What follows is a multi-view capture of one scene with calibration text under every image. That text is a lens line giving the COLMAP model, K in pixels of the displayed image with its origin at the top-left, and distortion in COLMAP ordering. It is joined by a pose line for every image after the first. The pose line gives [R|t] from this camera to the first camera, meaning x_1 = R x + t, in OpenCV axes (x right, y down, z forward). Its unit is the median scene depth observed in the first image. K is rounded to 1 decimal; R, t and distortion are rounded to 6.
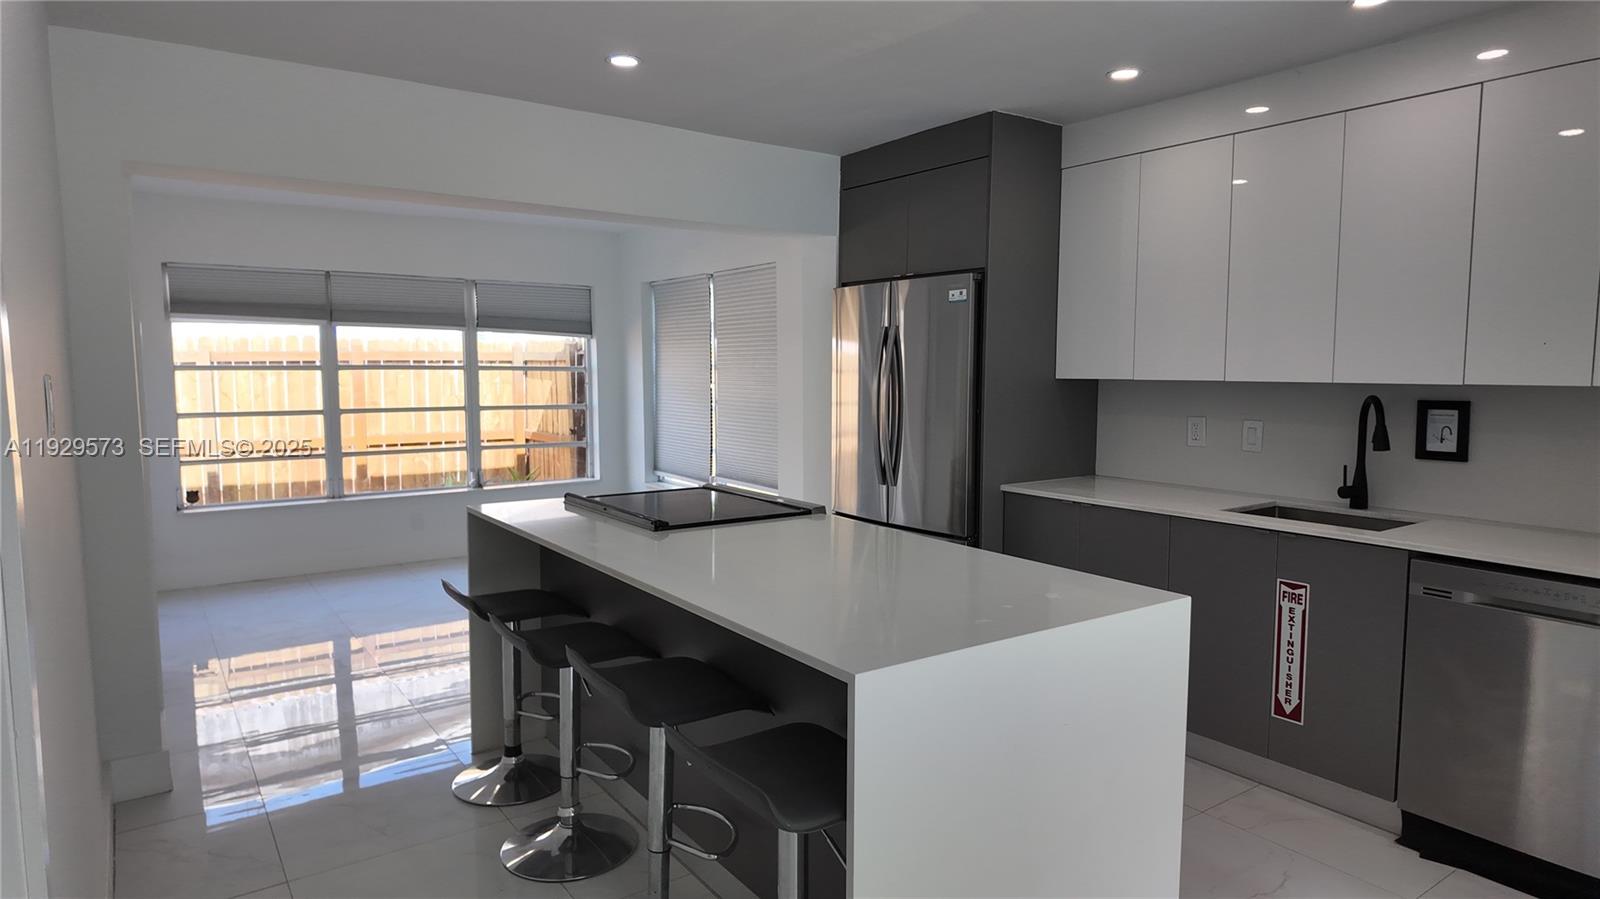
lens RADIAL K [[929.7, 0, 816.6], [0, 929.7, 449.4], [0, 0, 1]] dist [0.064544, -0.044431]
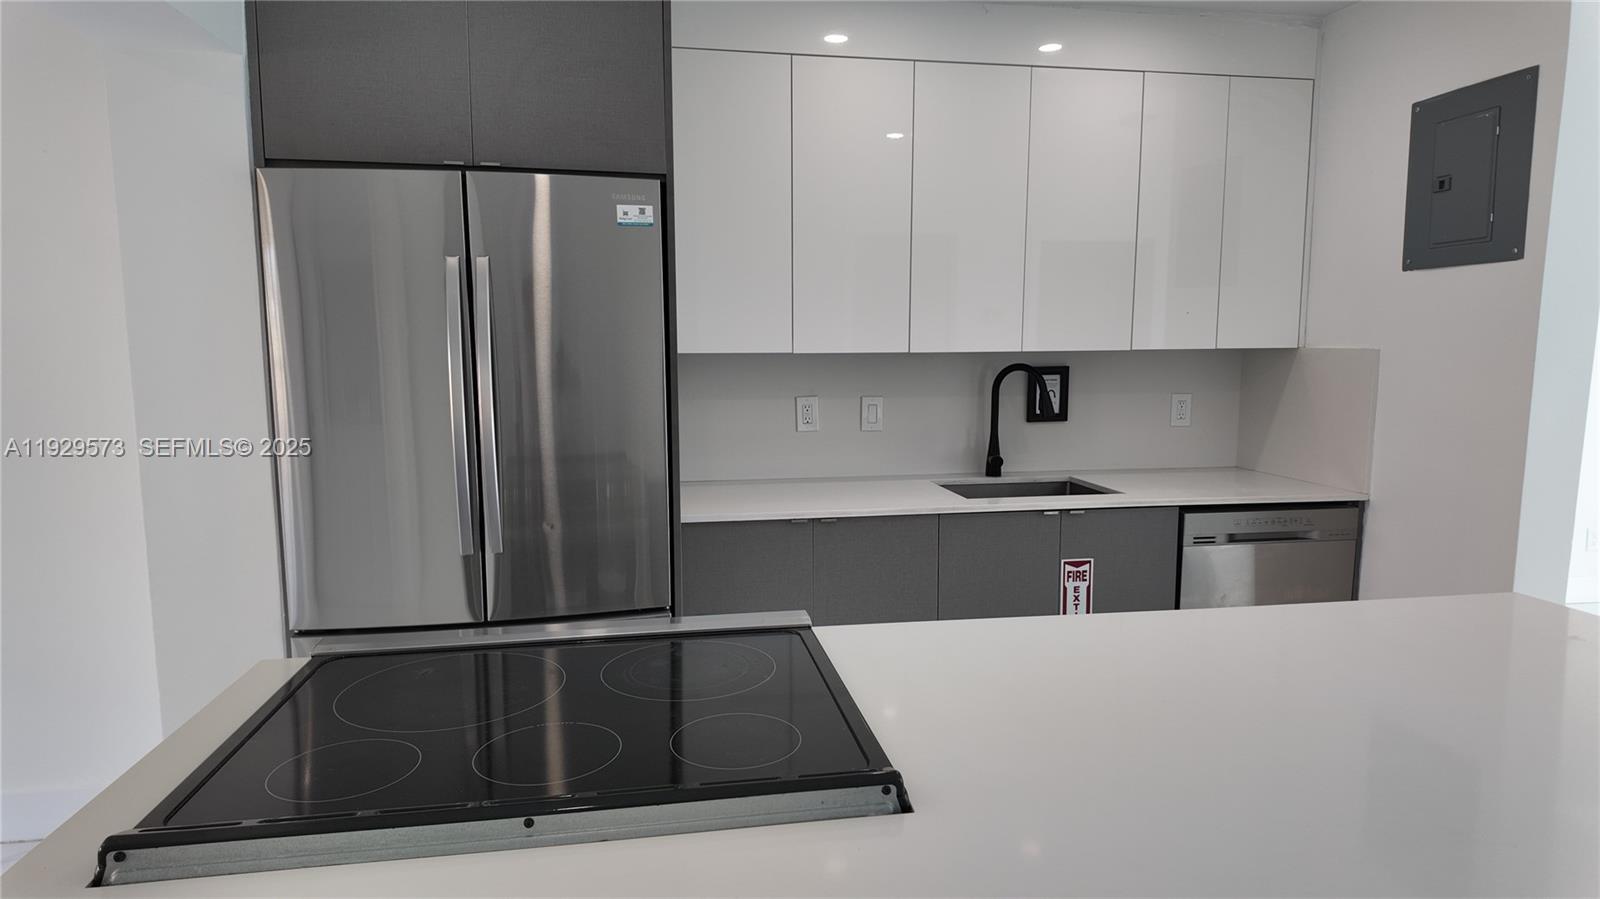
lens RADIAL K [[929.7, 0, 797.2], [0, 929.7, 448.1], [0, 0, 1]] dist [0.064544, -0.044431]
pose [[0.439215, -0.107767, 0.891895, -0.265250], [0.084119, 0.993351, 0.078602, -0.041189], [-0.894435, 0.040502, 0.445359, 0.484515]]
